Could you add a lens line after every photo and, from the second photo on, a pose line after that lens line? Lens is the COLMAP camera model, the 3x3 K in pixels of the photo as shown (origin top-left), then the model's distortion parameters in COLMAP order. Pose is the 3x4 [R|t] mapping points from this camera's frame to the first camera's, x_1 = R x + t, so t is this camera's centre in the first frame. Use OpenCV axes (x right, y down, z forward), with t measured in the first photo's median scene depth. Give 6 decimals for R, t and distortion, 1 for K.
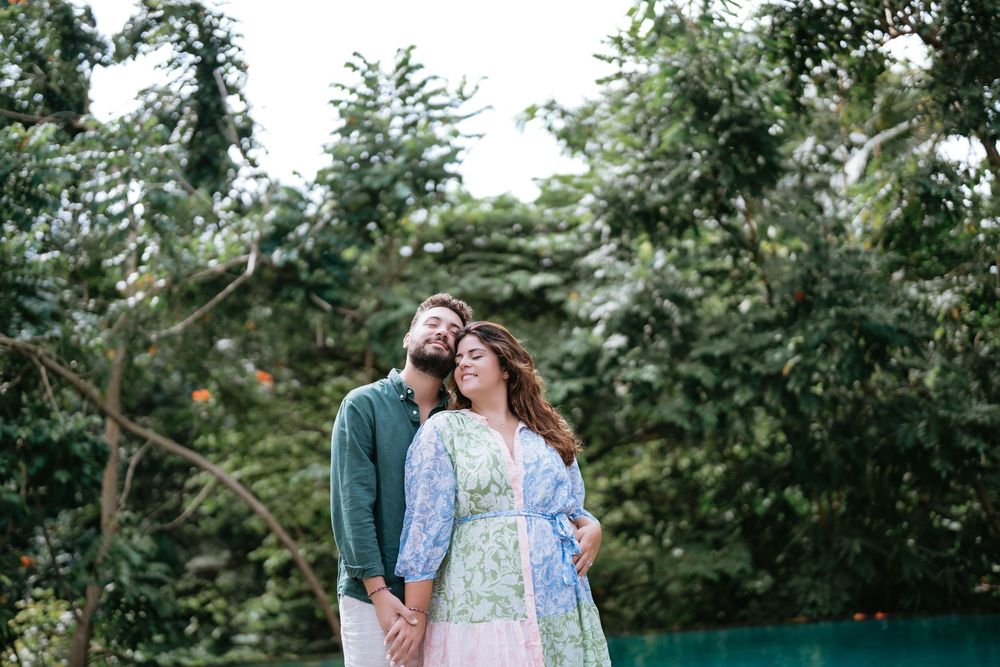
lens RADIAL K [[1377.8, 0, 490.8], [0, 1377.8, 320.0], [0, 0, 1]] dist [-0.172005, 1.154147]
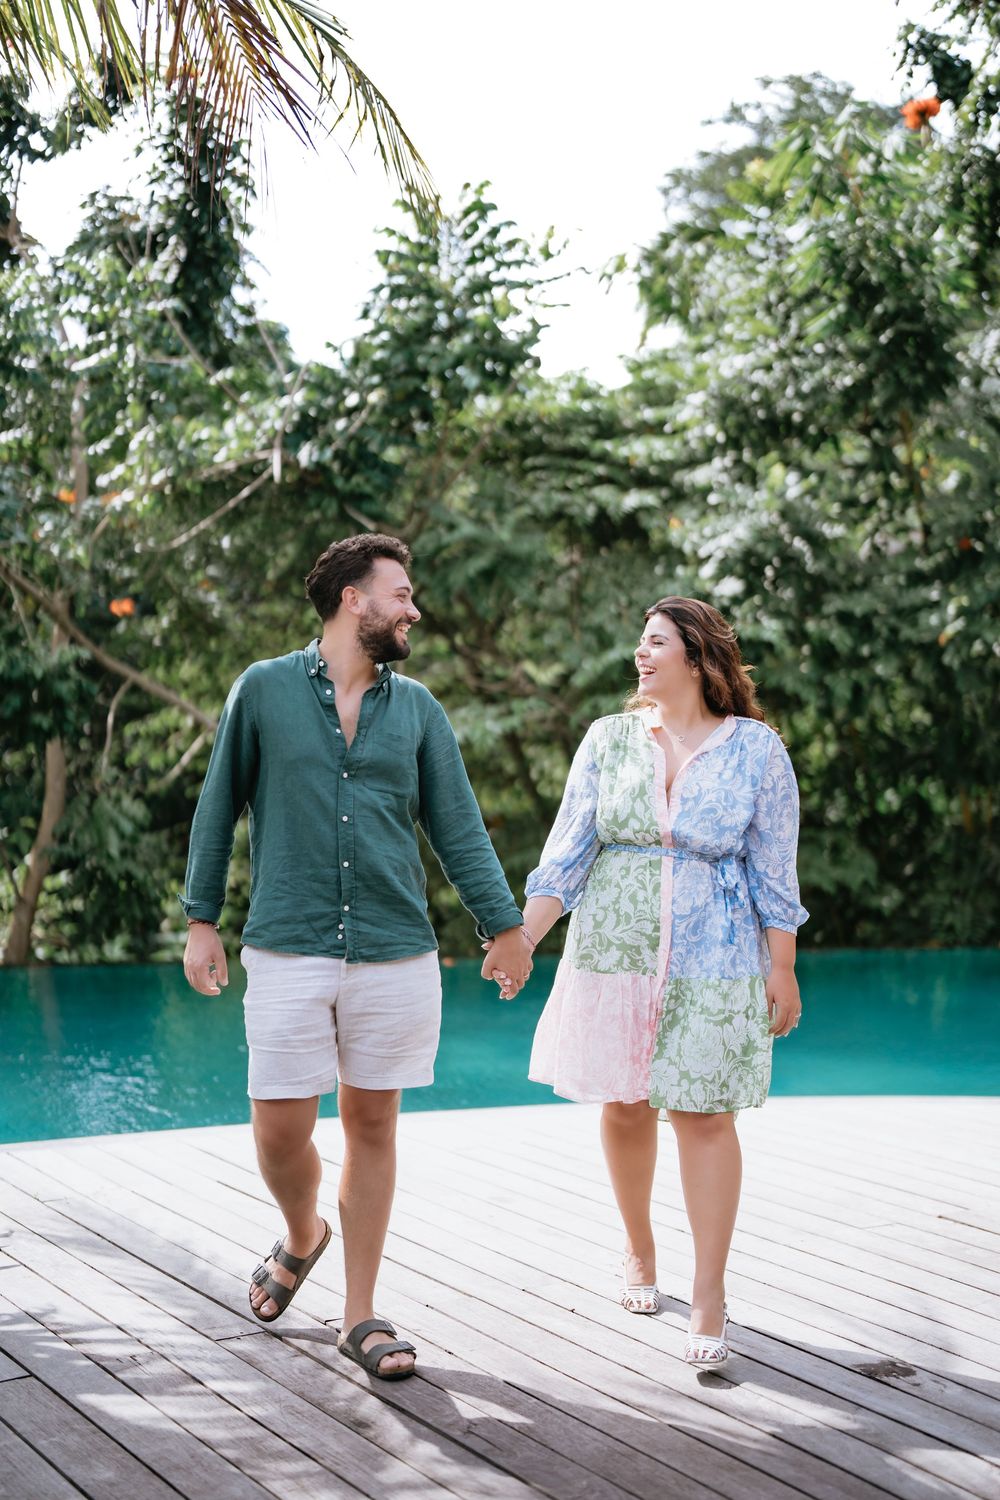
lens RADIAL K [[2066.7, 0, 479.9], [0, 2066.7, 743.5], [0, 0, 1]] dist [-0.172005, 1.154147]
pose [[0.998453, 0.054464, 0.011230, -0.057848], [-0.055409, 0.991494, 0.117767, -0.025632], [-0.004721, -0.118207, 0.992978, -0.177785]]
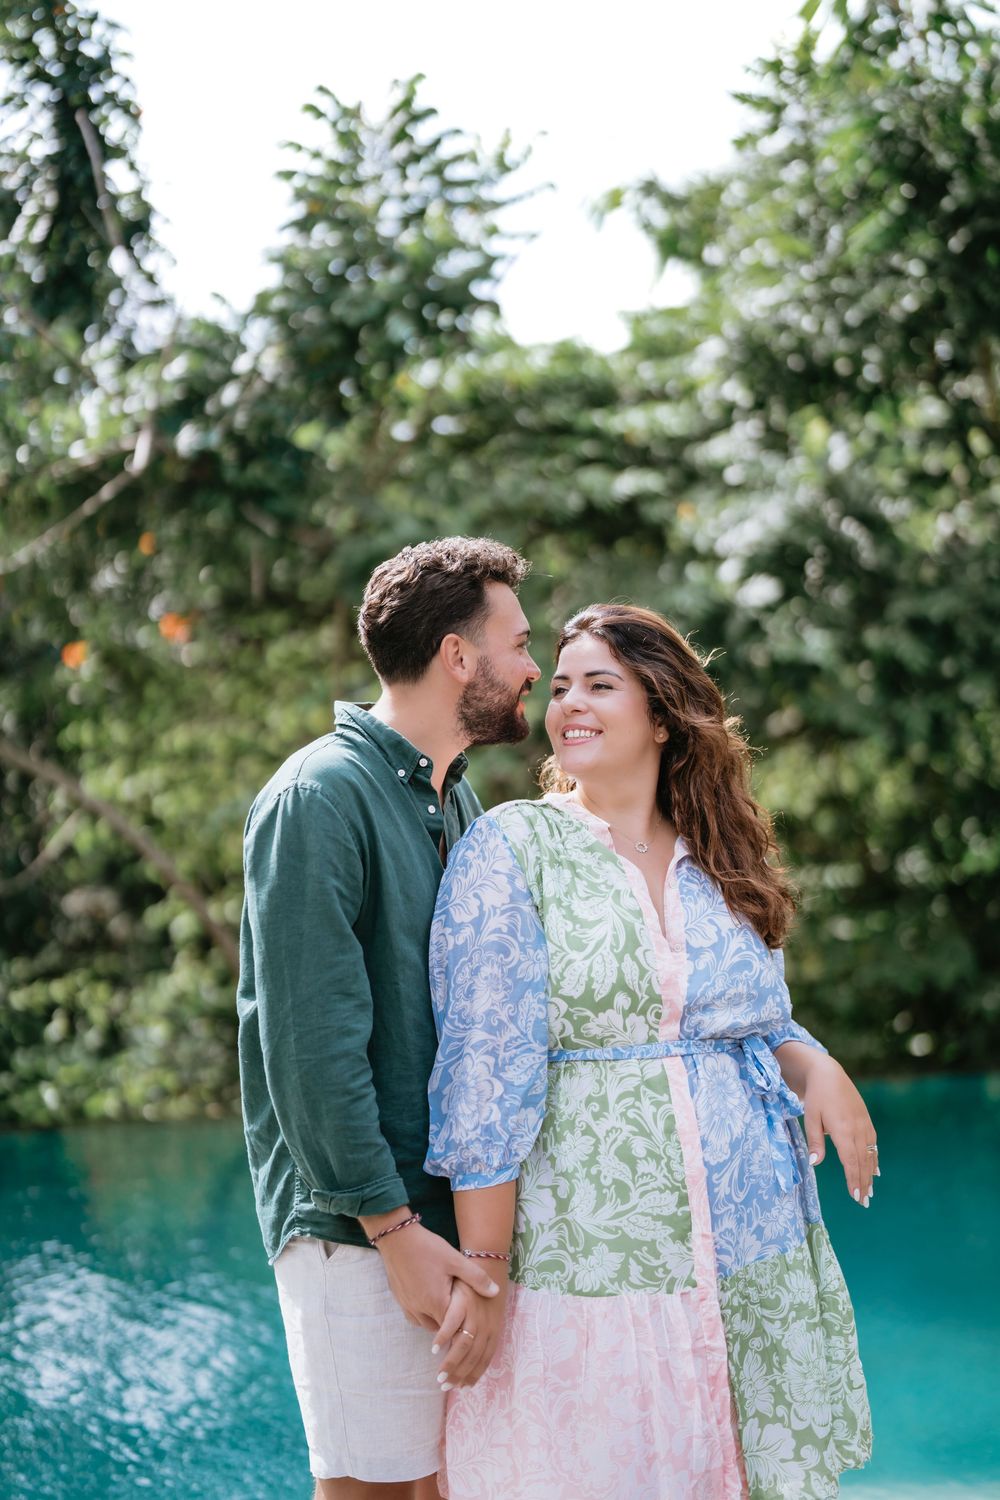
lens RADIAL K [[2066.7, 0, 479.9], [0, 2066.7, 743.5], [0, 0, 1]] dist [-0.172005, 1.154147]
pose [[0.999713, 0.014302, -0.019231, -0.010530], [-0.012247, 0.994604, 0.103021, -0.008707], [0.020600, -0.102756, 0.994493, 0.108056]]
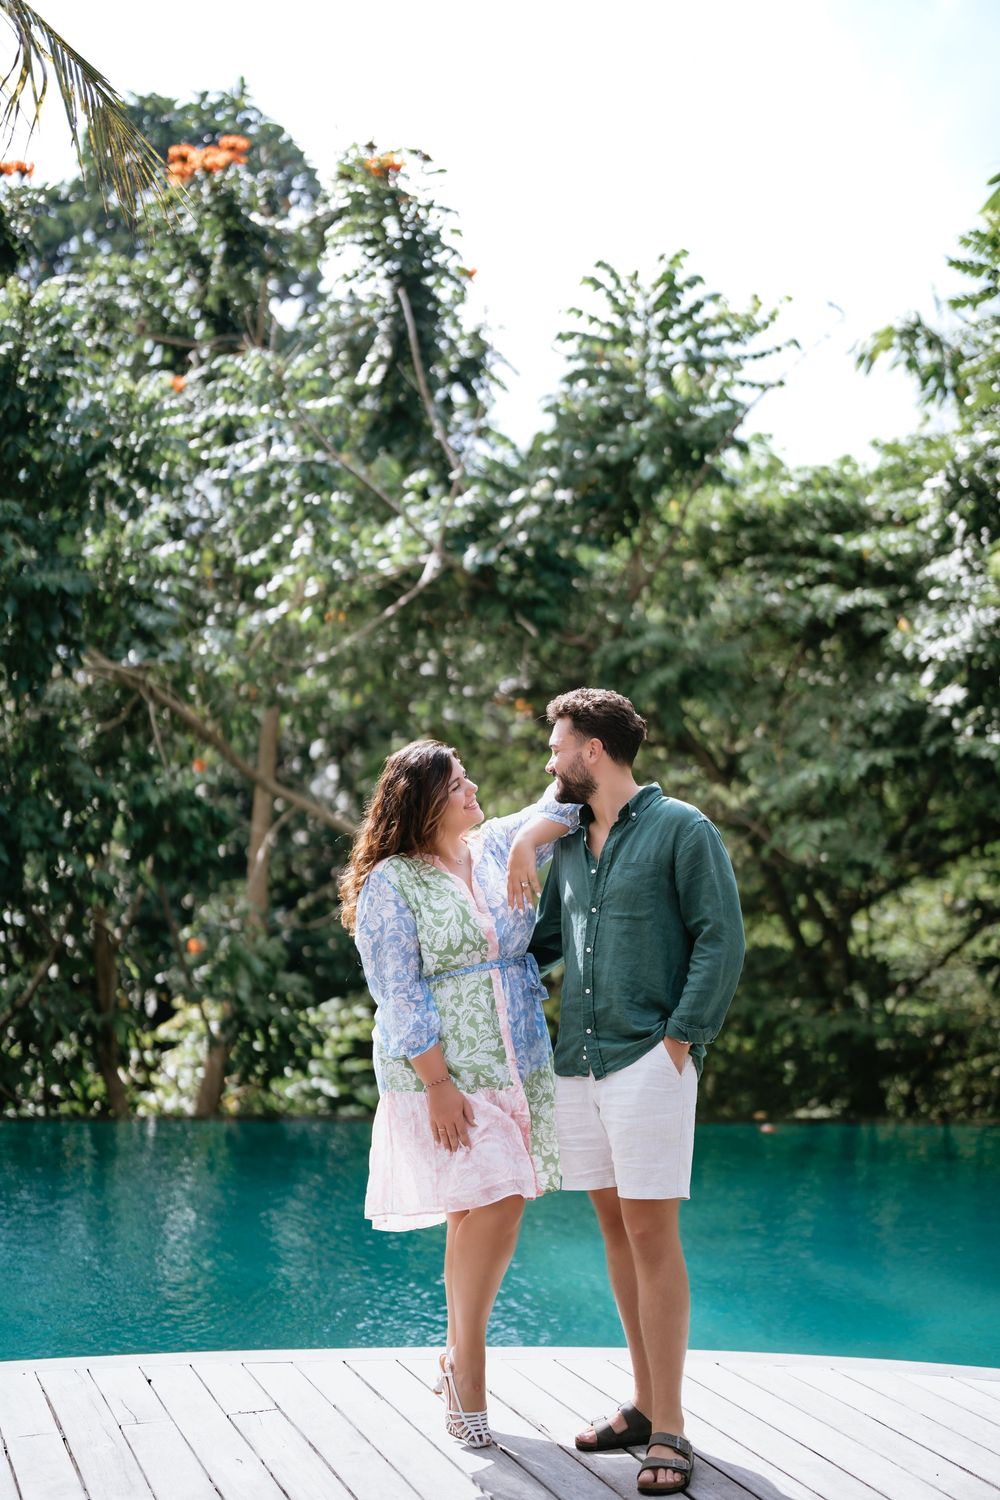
lens RADIAL K [[2066.7, 0, 479.9], [0, 2066.7, 743.5], [0, 0, 1]] dist [-0.172005, 1.154147]
pose [[0.976151, 0.042298, -0.212930, 0.076362], [-0.028936, 0.997434, 0.065485, -0.019639], [0.215153, -0.057762, 0.974871, -0.041081]]
